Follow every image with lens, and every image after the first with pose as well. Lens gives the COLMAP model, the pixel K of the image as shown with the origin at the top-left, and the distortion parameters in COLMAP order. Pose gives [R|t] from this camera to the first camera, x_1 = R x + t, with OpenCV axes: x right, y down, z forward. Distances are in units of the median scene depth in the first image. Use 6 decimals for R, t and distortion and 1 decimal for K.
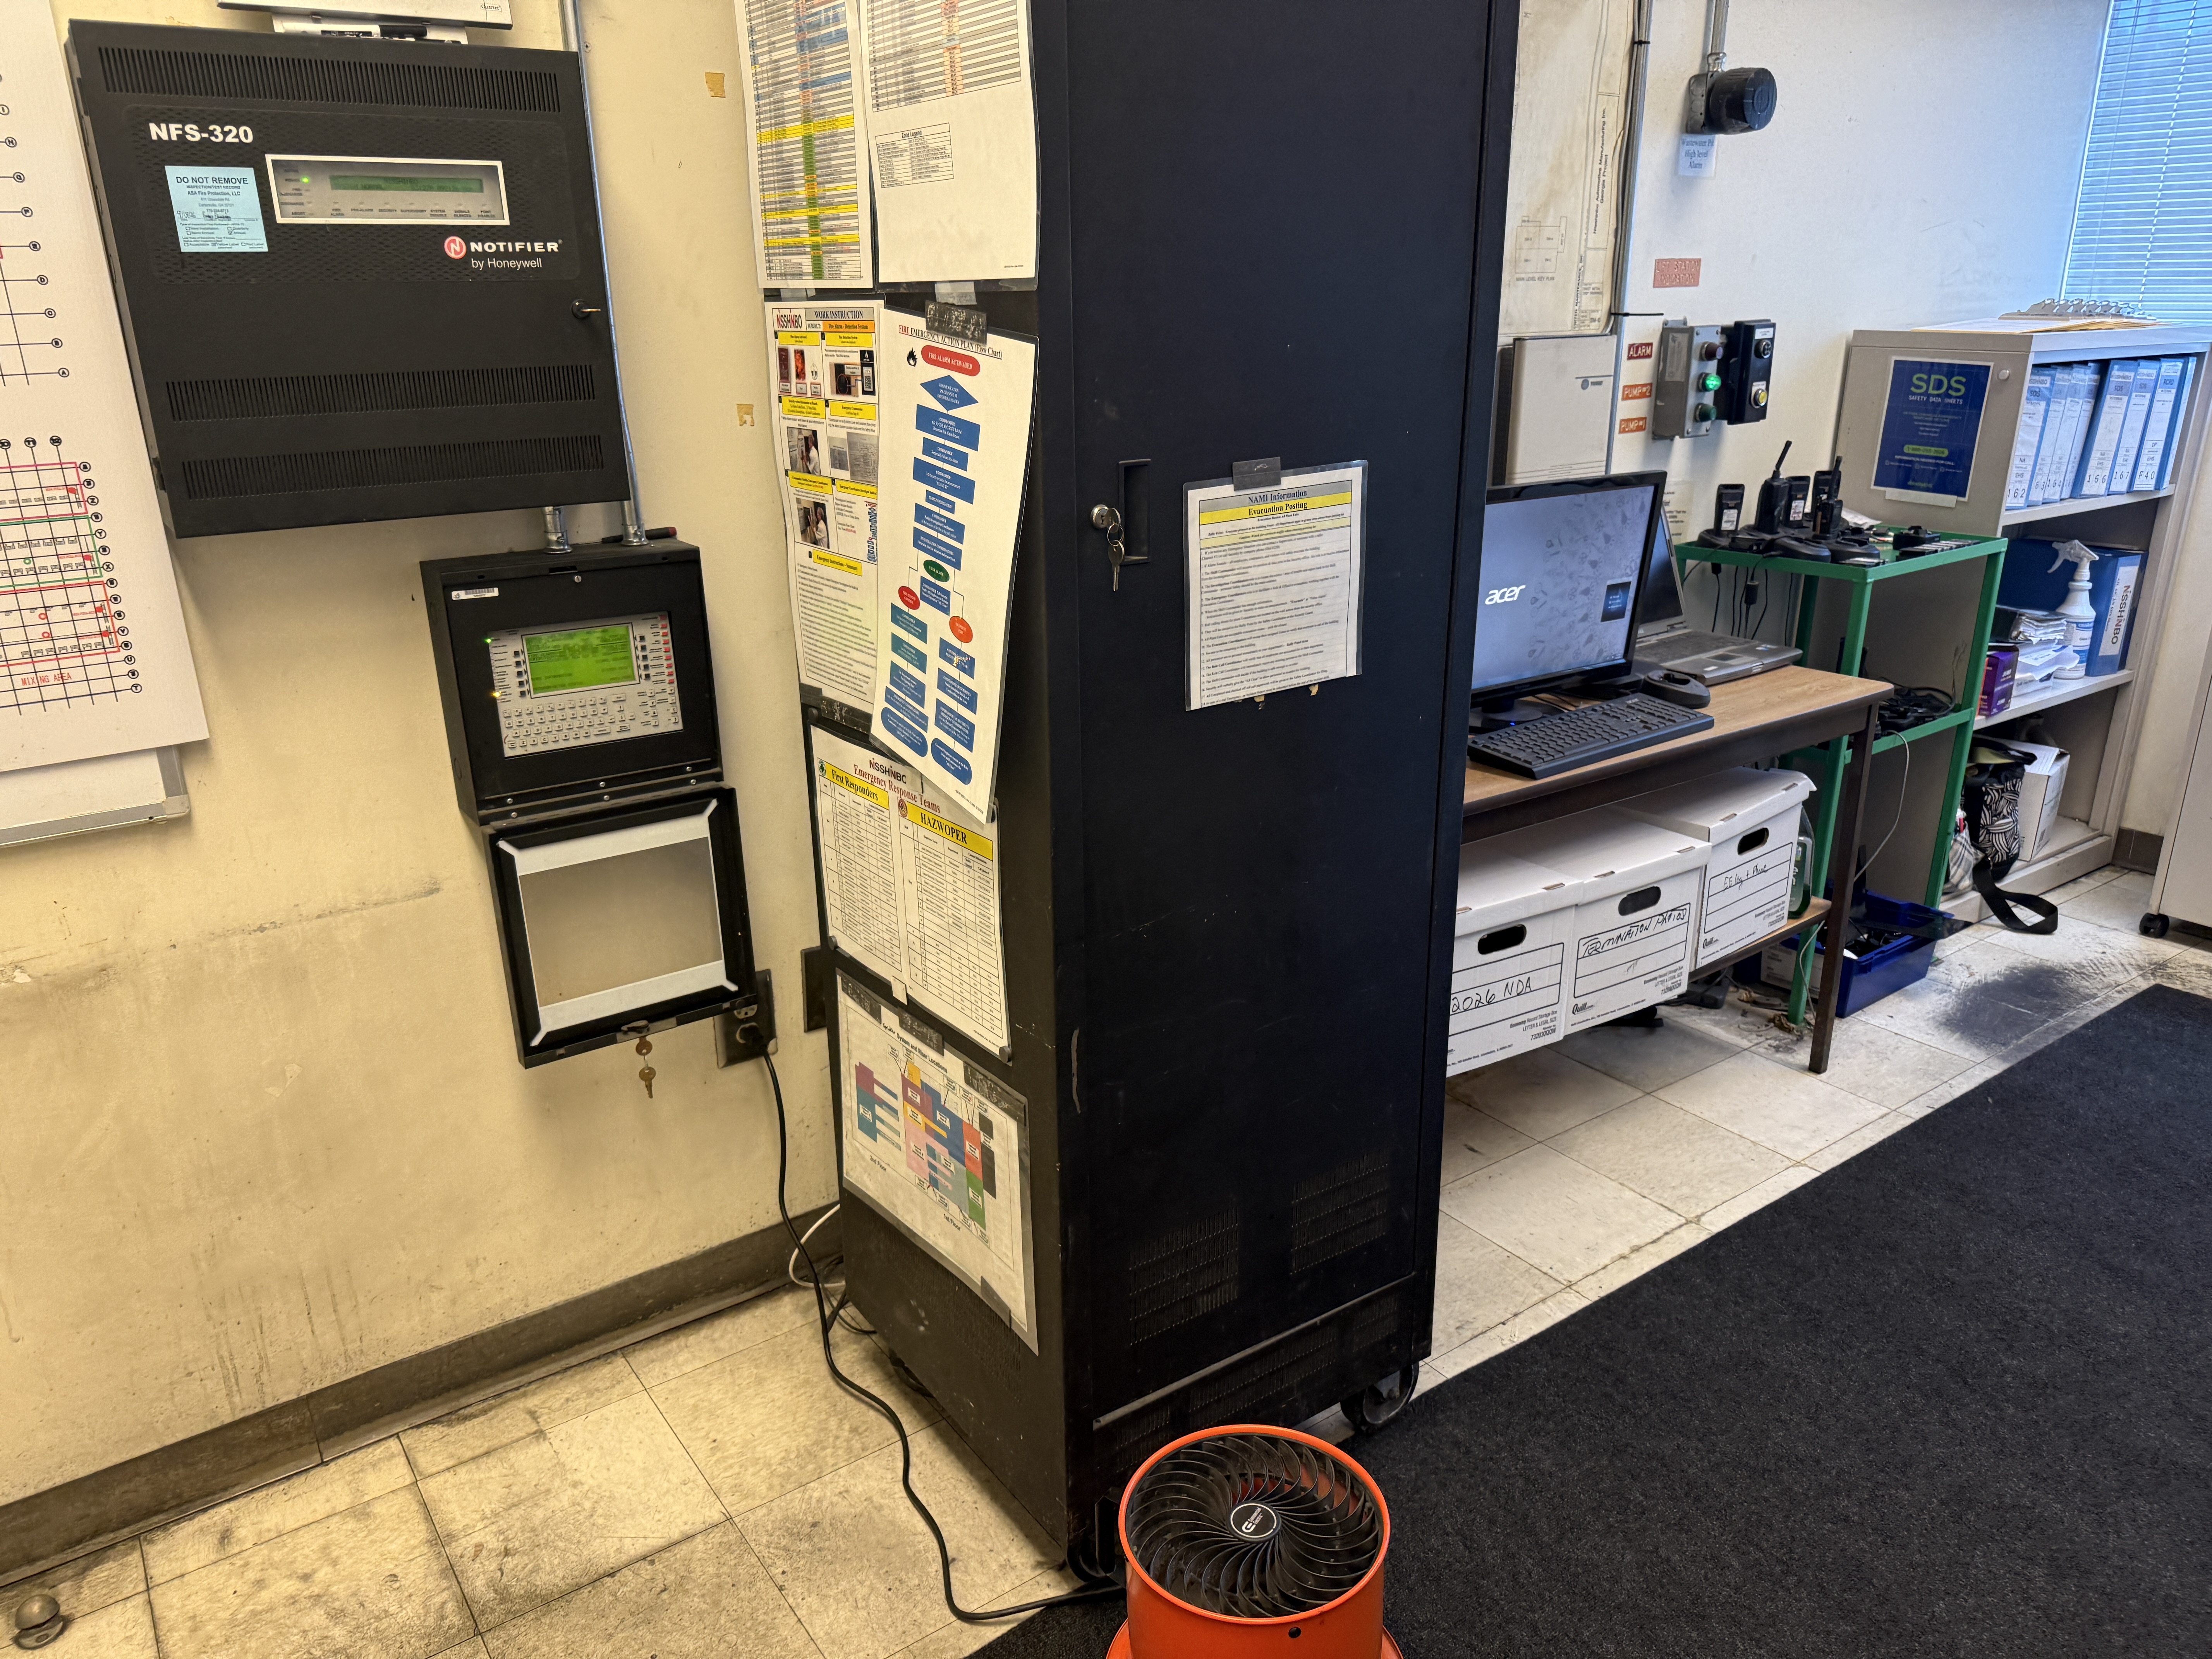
lens RADIAL K [[1550.3, 0, 1106.0], [0, 1550.3, 847.6], [0, 0, 1]] dist [0.059999, -0.081434]
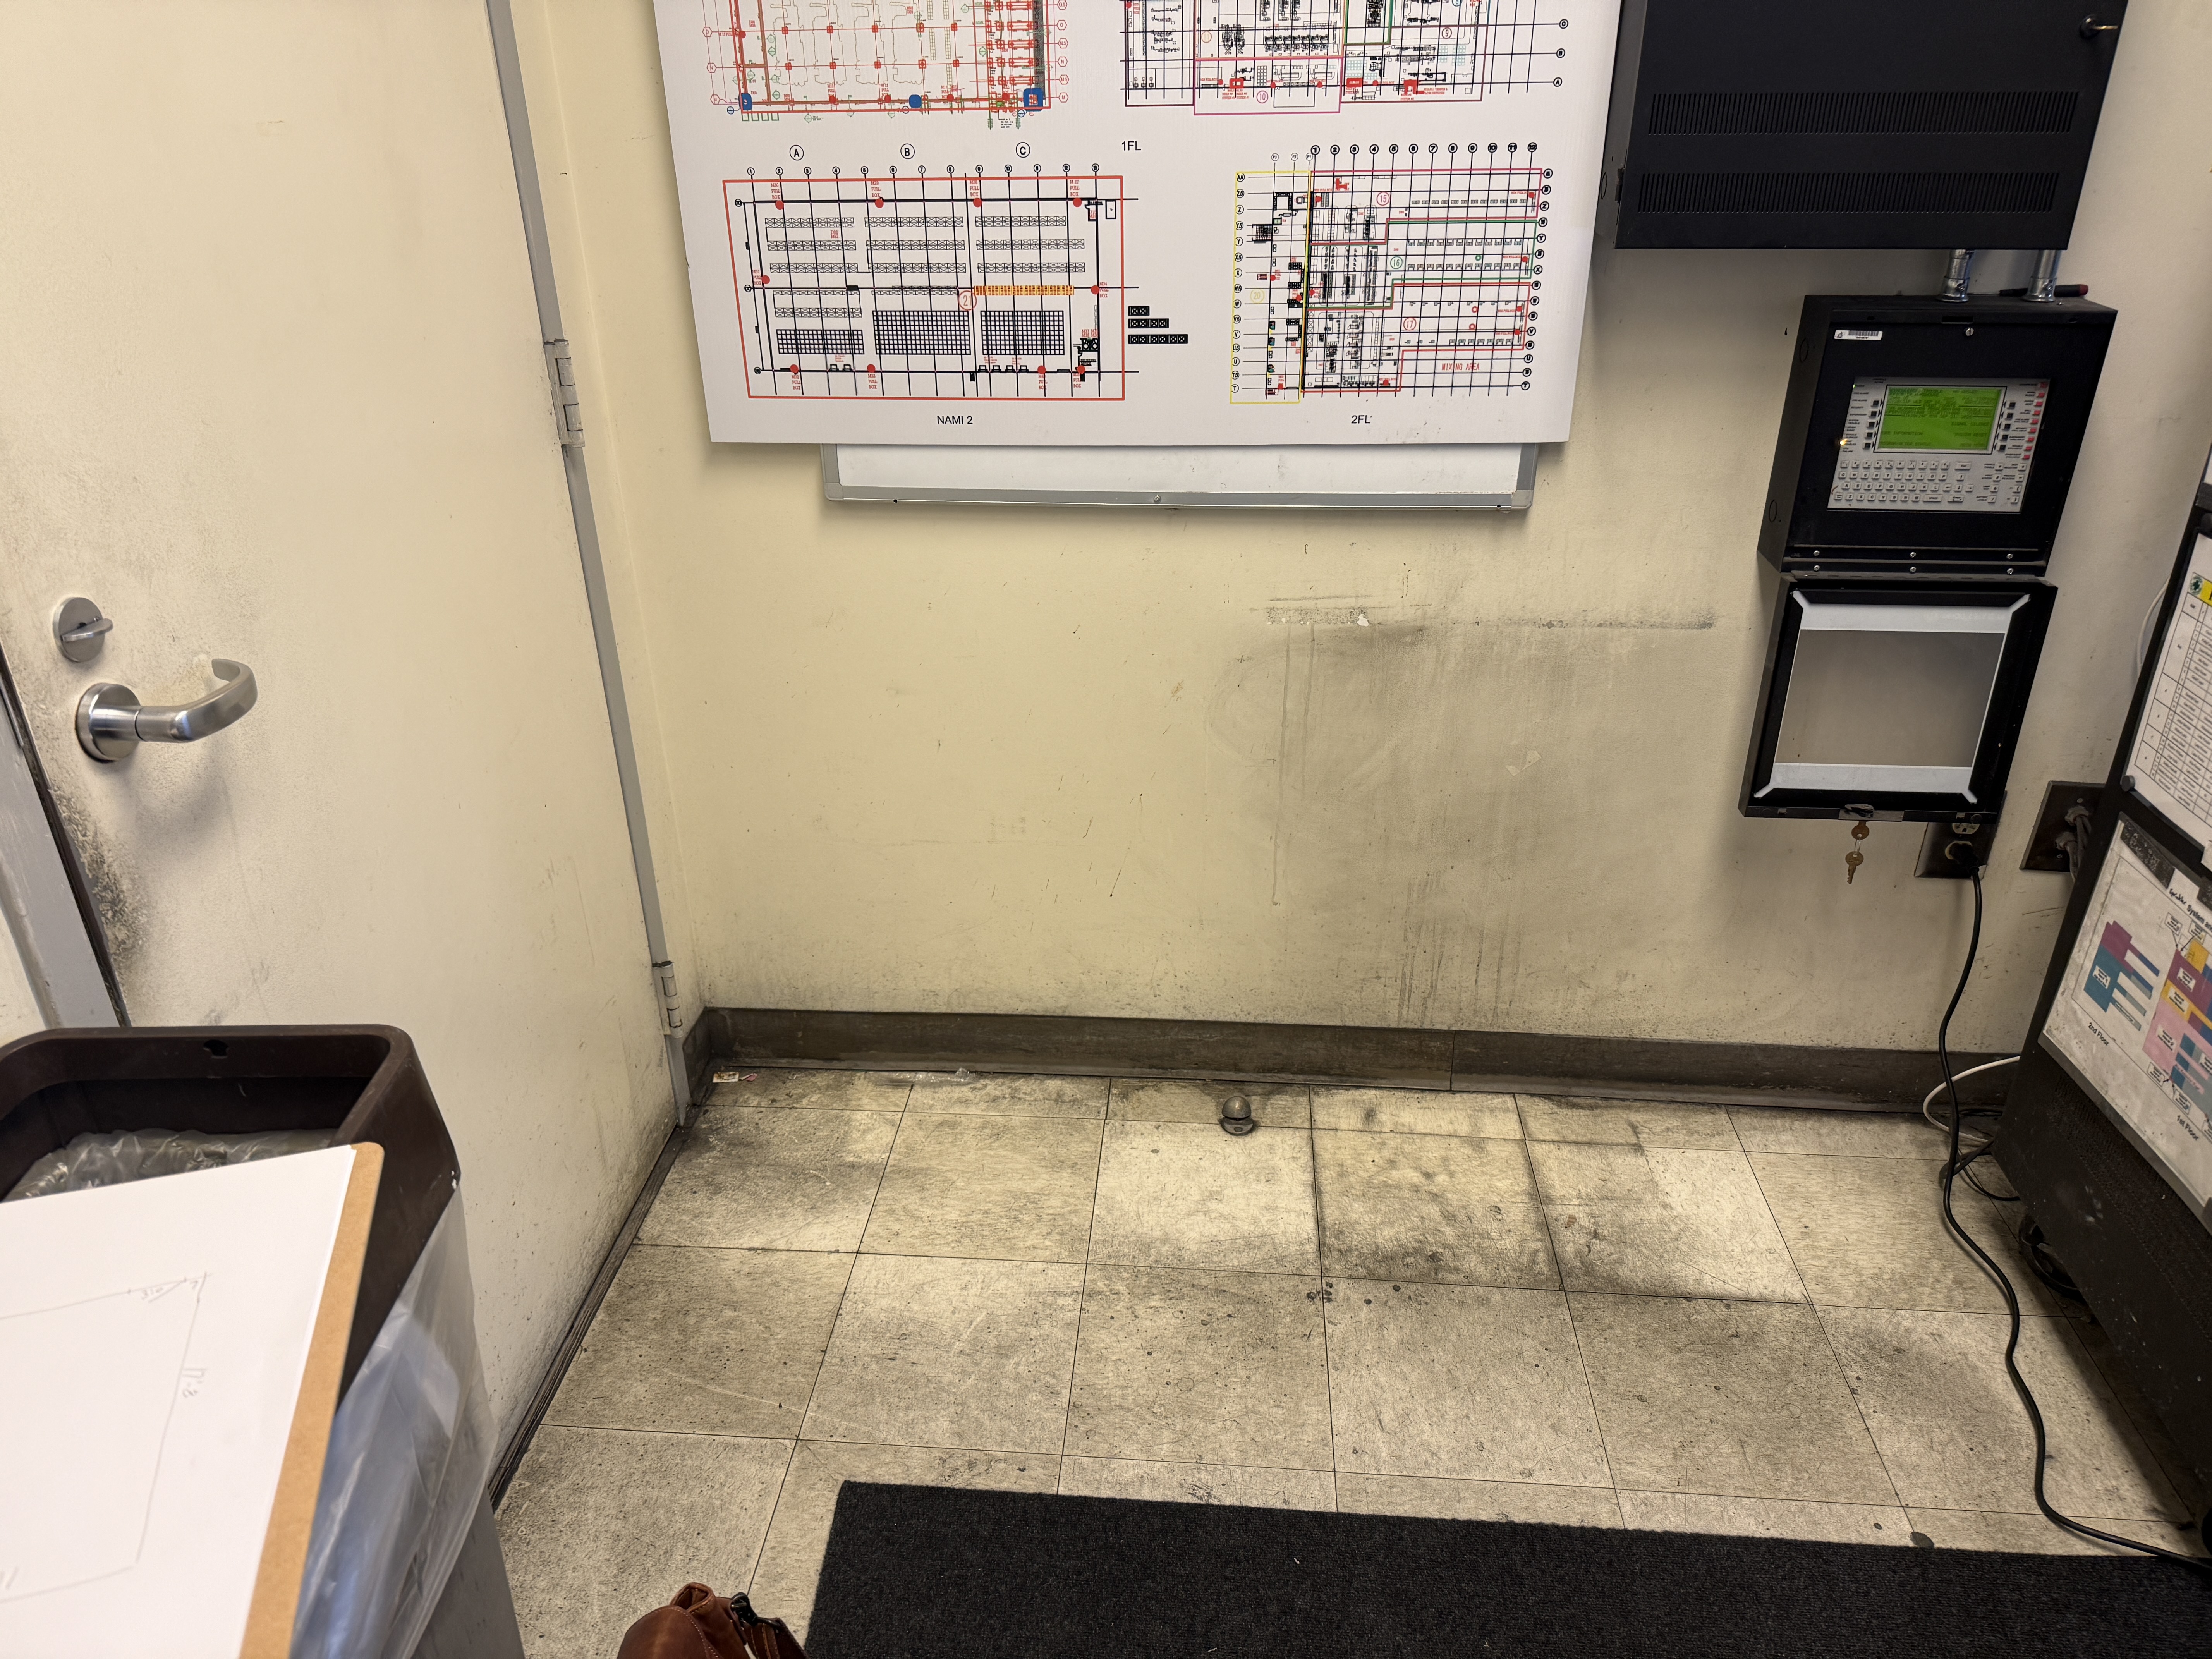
lens RADIAL K [[1550.3, 0, 1099.3], [0, 1550.3, 833.6], [0, 0, 1]] dist [0.059999, -0.081434]
pose [[0.765920, 0.302787, -0.567175, -0.108639], [-0.219274, 0.952292, 0.212272, 0.026972], [0.604389, -0.038216, 0.795772, -0.064349]]
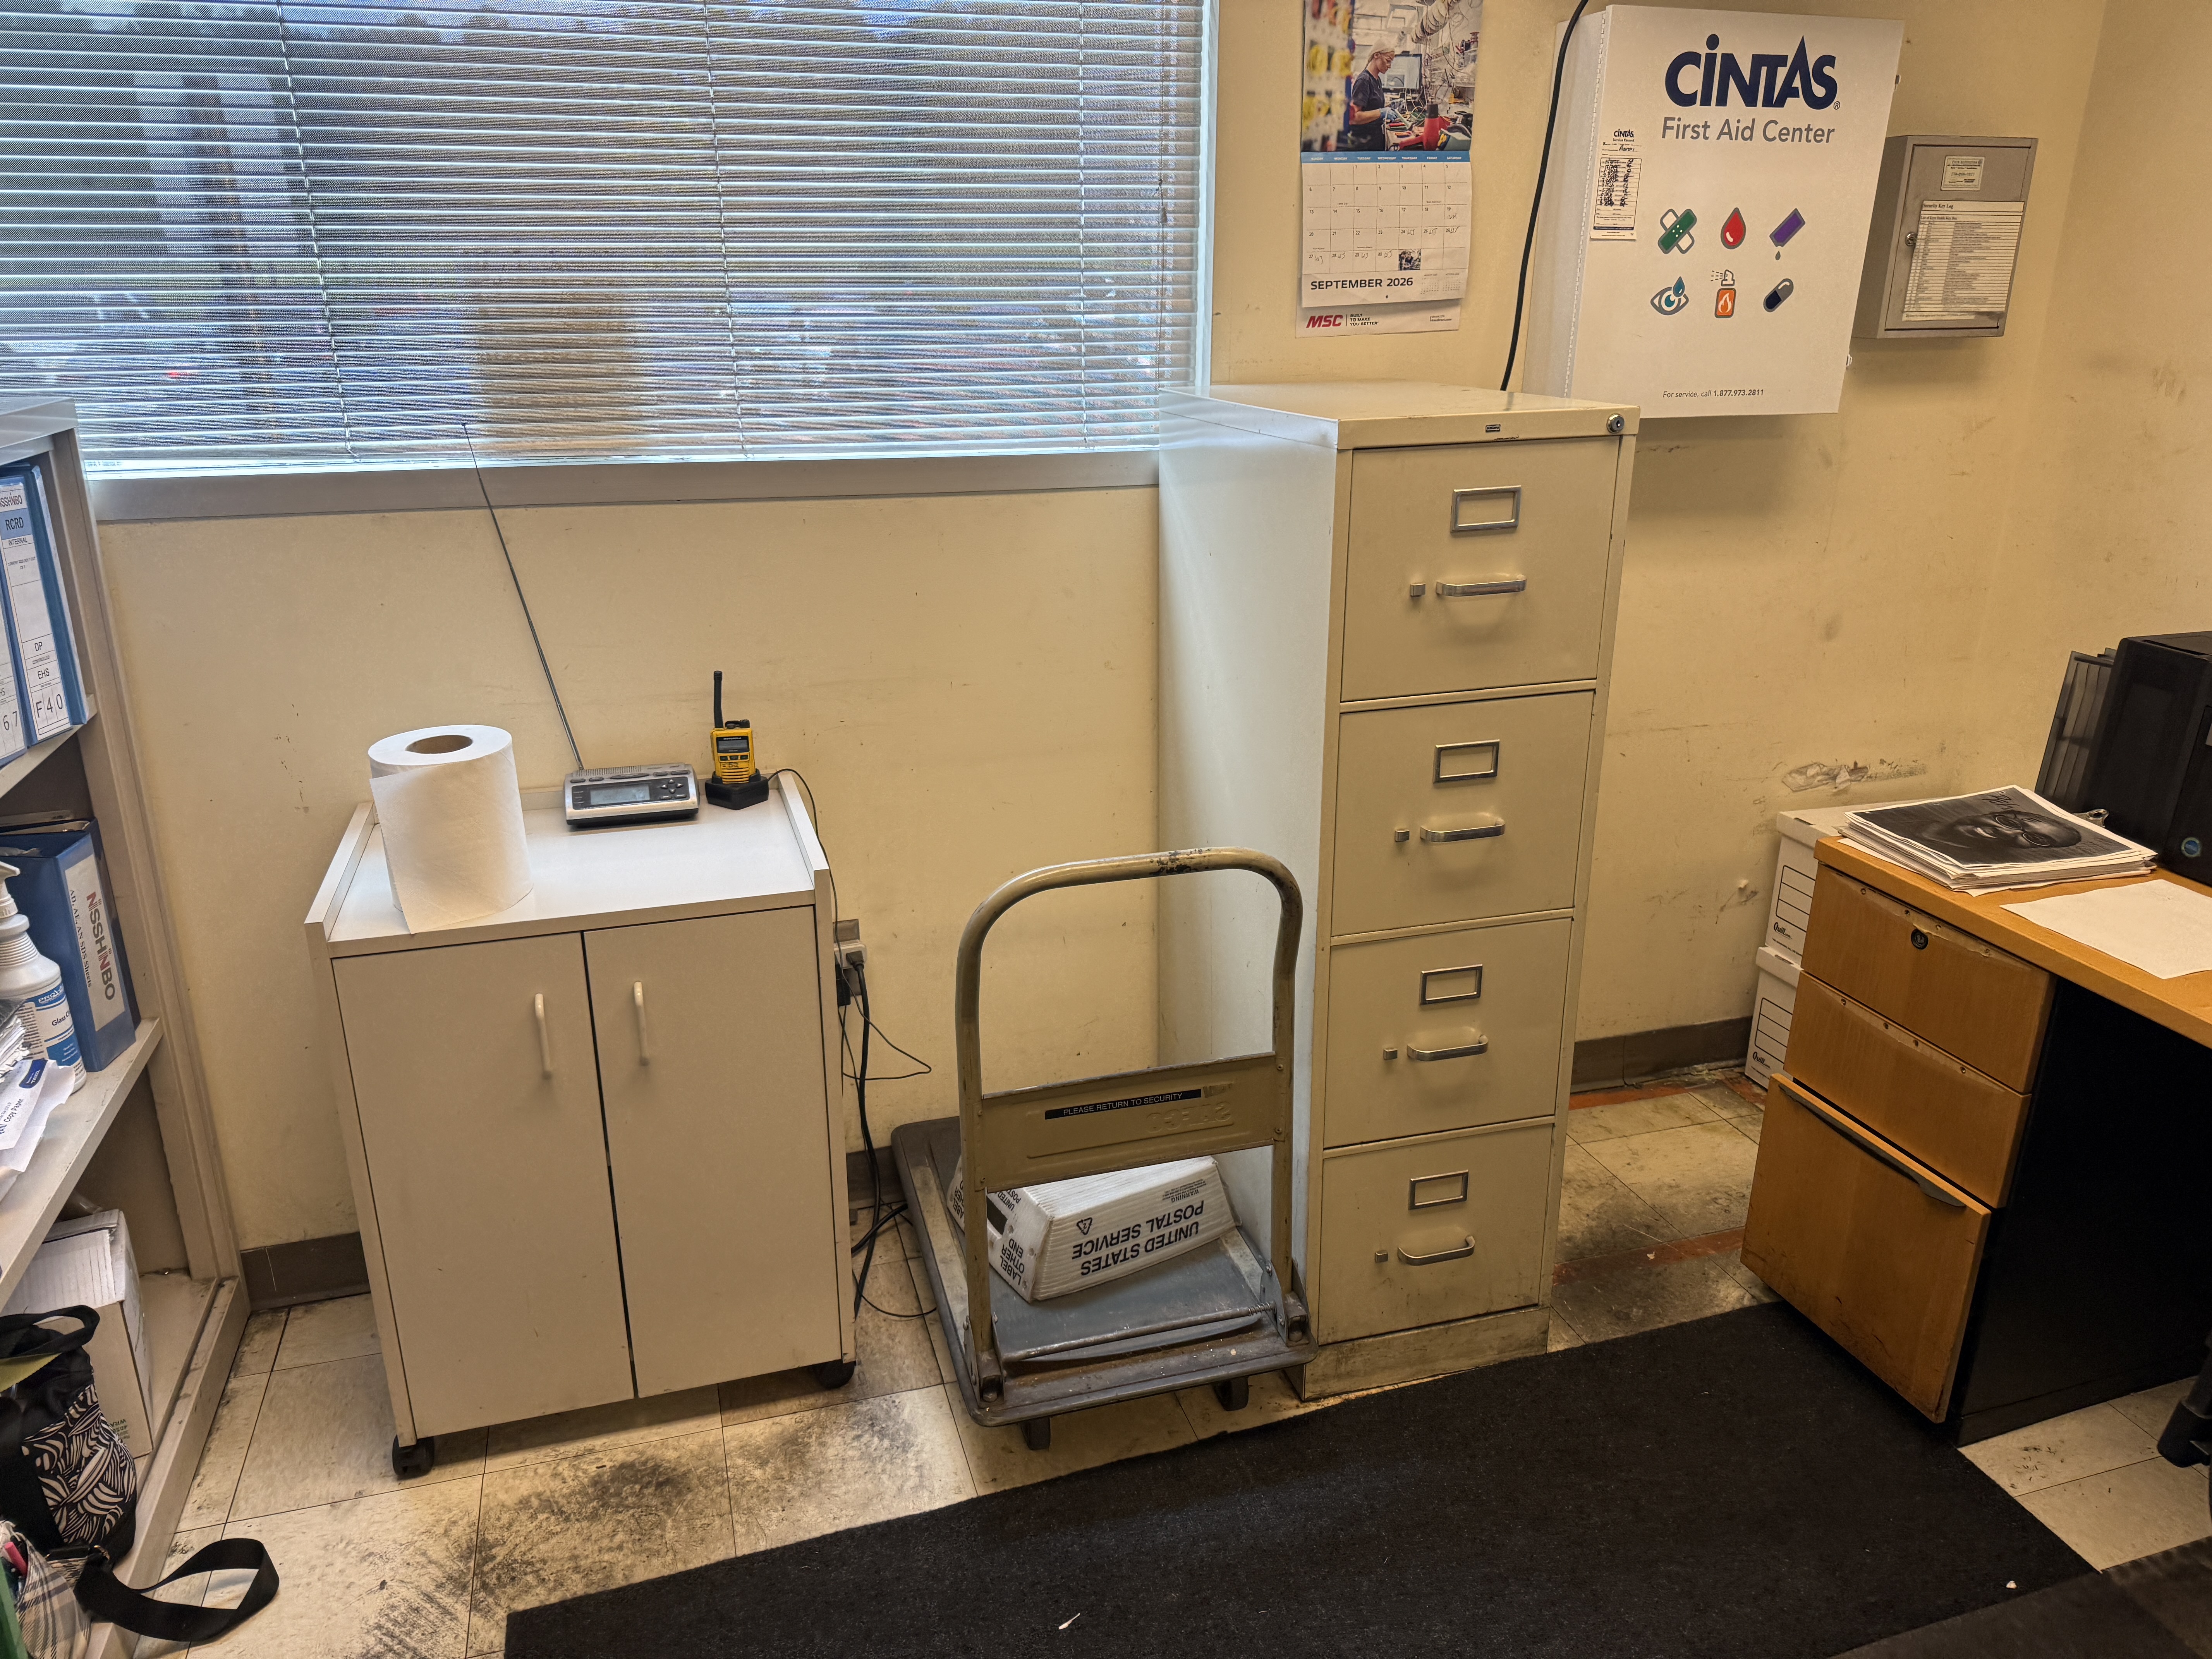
lens RADIAL K [[1550.3, 0, 1101.8], [0, 1550.3, 825.7], [0, 0, 1]] dist [0.059999, -0.081434]
pose [[0.327356, -0.301837, 0.895395, 0.593225], [0.315221, 0.928207, 0.197653, -0.366512], [-0.890771, 0.217545, 0.399000, 0.956299]]
